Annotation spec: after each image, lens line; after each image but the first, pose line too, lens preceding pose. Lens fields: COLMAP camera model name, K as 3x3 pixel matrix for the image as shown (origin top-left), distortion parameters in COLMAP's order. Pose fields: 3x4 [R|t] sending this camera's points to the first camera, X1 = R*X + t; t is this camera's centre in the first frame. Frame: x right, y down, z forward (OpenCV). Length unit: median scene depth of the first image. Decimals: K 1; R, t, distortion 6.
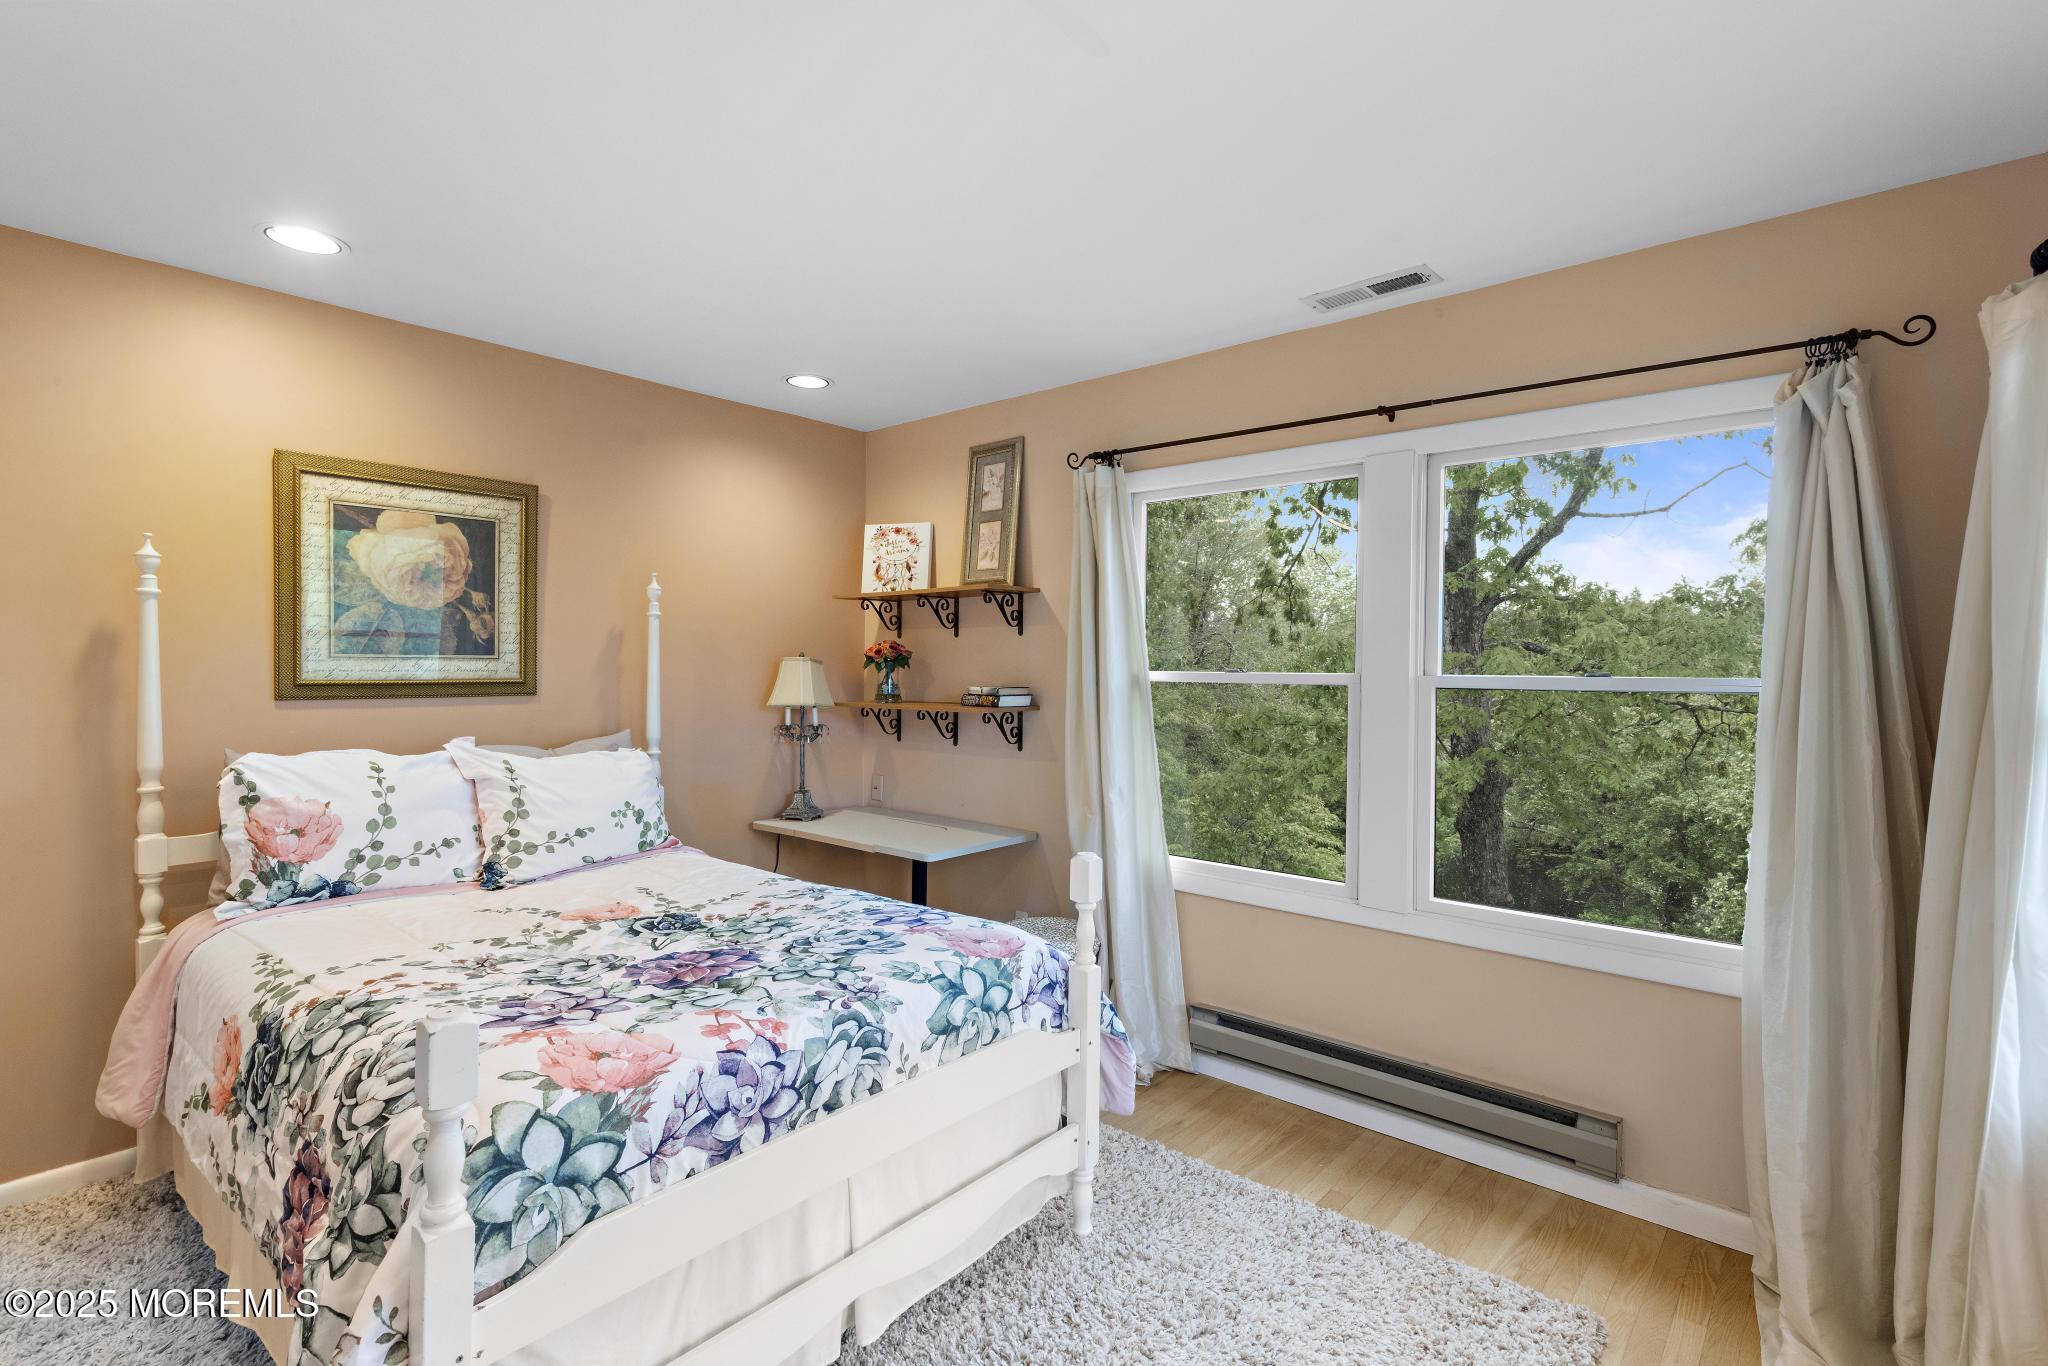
lens RADIAL K [[973.5, 0, 1030.1], [0, 973.5, 672.9], [0, 0, 1]] dist [-0.000412, 0.000735]
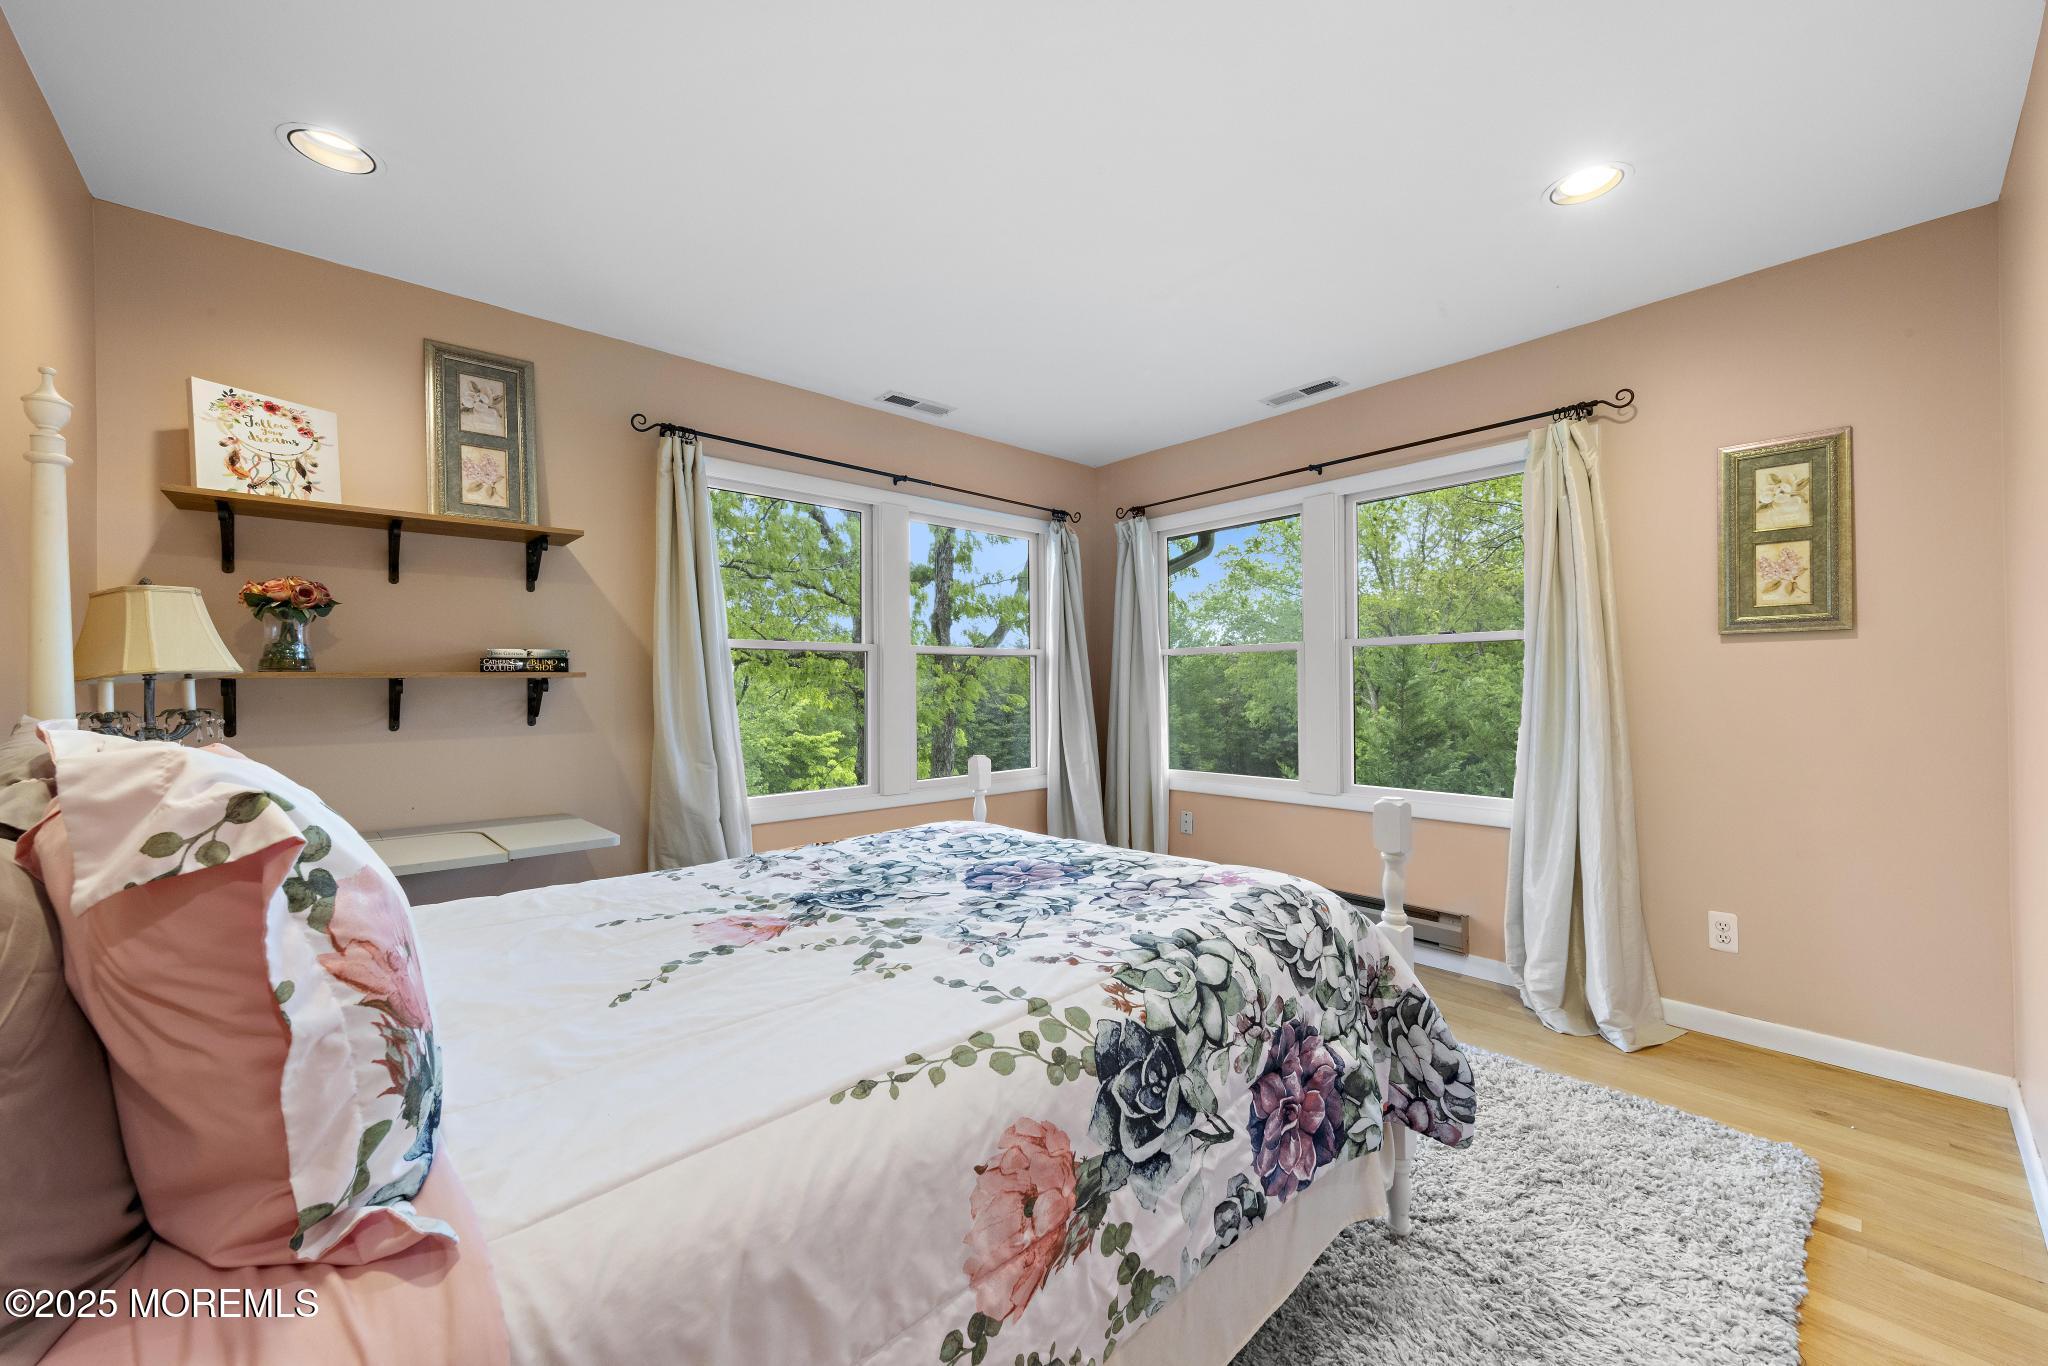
lens RADIAL K [[796.4, 0, 1027.5], [0, 796.4, 679.0], [0, 0, 1]] dist [0.000445, 0.000007]
pose [[0.107192, -0.002685, 0.994235, -0.665512], [0.009873, 0.999950, 0.001636, 0.042521], [-0.994189, 0.009641, 0.107213, 0.483010]]
